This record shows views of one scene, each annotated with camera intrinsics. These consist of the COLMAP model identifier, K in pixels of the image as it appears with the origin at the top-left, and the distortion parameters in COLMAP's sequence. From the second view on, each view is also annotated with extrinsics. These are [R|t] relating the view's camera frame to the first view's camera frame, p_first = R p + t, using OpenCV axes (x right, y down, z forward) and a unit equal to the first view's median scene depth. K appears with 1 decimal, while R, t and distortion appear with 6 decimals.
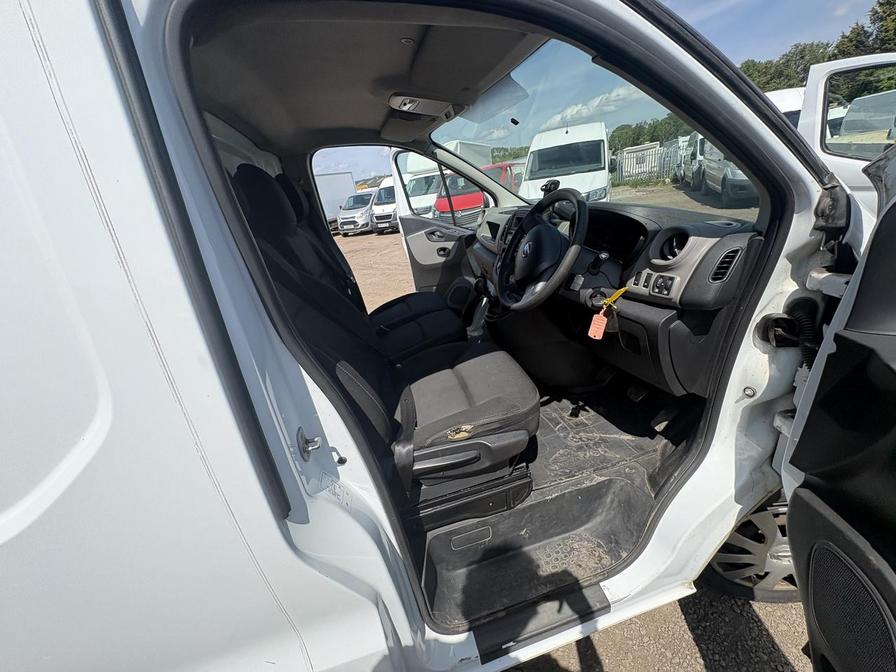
lens RADIAL K [[357.2, 0, 441.8], [0, 357.2, 333.3], [0, 0, 1]] dist [-0.003669, 0.001842]
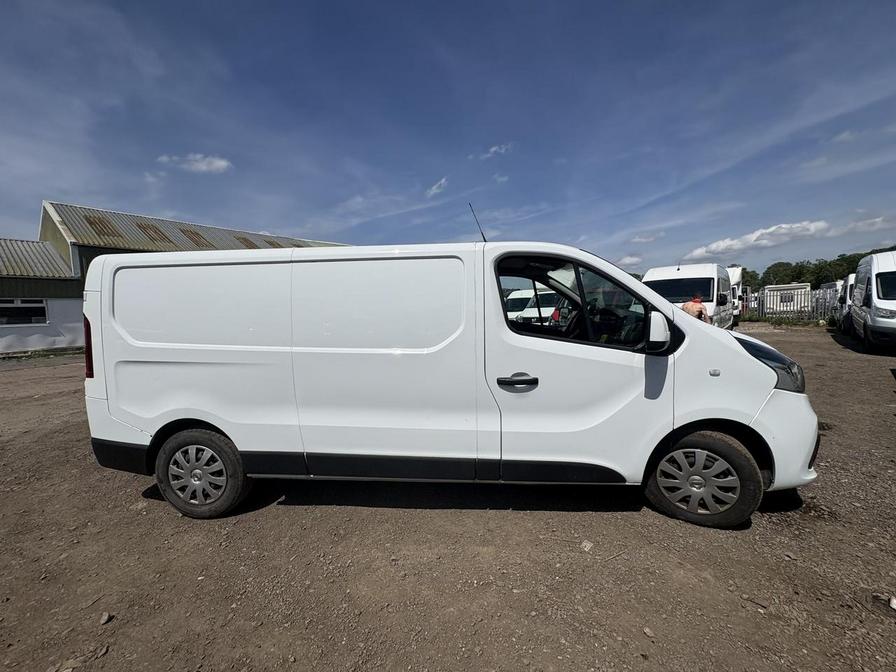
lens RADIAL K [[357.2, 0, 448.7], [0, 357.2, 340.4], [0, 0, 1]] dist [-0.003669, 0.001842]
pose [[0.943987, 0.138200, -0.299649, 0.013202], [-0.212960, 0.948799, -0.233299, 0.054184], [0.252065, 0.284044, 0.925085, -0.122672]]
